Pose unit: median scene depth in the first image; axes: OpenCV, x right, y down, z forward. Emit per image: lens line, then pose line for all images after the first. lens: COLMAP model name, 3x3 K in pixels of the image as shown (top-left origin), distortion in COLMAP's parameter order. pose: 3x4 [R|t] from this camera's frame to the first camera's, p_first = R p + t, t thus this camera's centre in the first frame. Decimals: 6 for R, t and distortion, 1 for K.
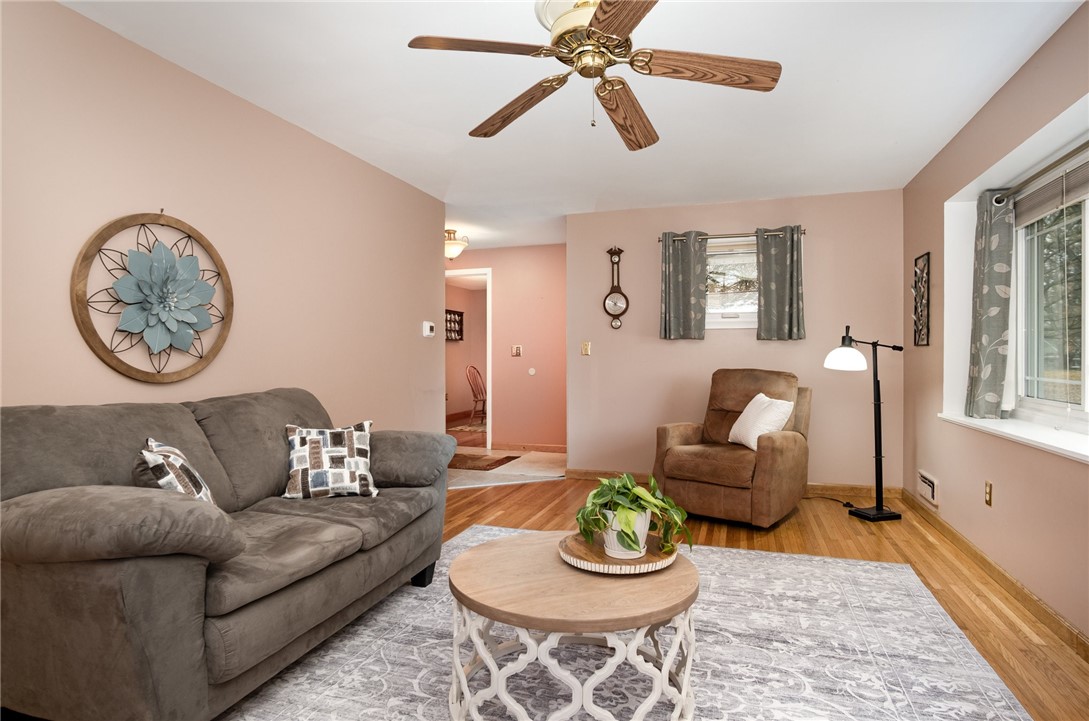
lens RADIAL K [[578.4, 0, 568.4], [0, 578.4, 354.9], [0, 0, 1]] dist [-0.023078, 0.001073]
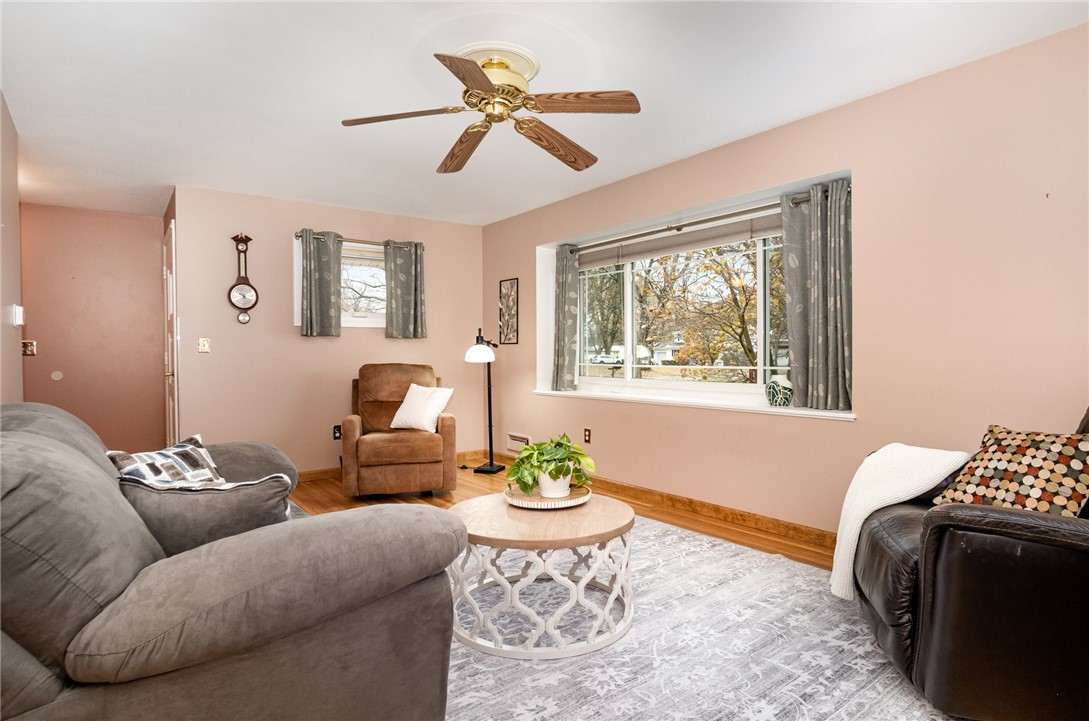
lens RADIAL K [[578.4, 0, 540.3], [0, 578.4, 359.1], [0, 0, 1]] dist [-0.023078, 0.001073]
pose [[0.584560, -0.015355, 0.811205, -0.450684], [0.006778, 0.999878, 0.014042, 0.001616], [-0.811322, -0.002710, 0.584593, 0.102198]]
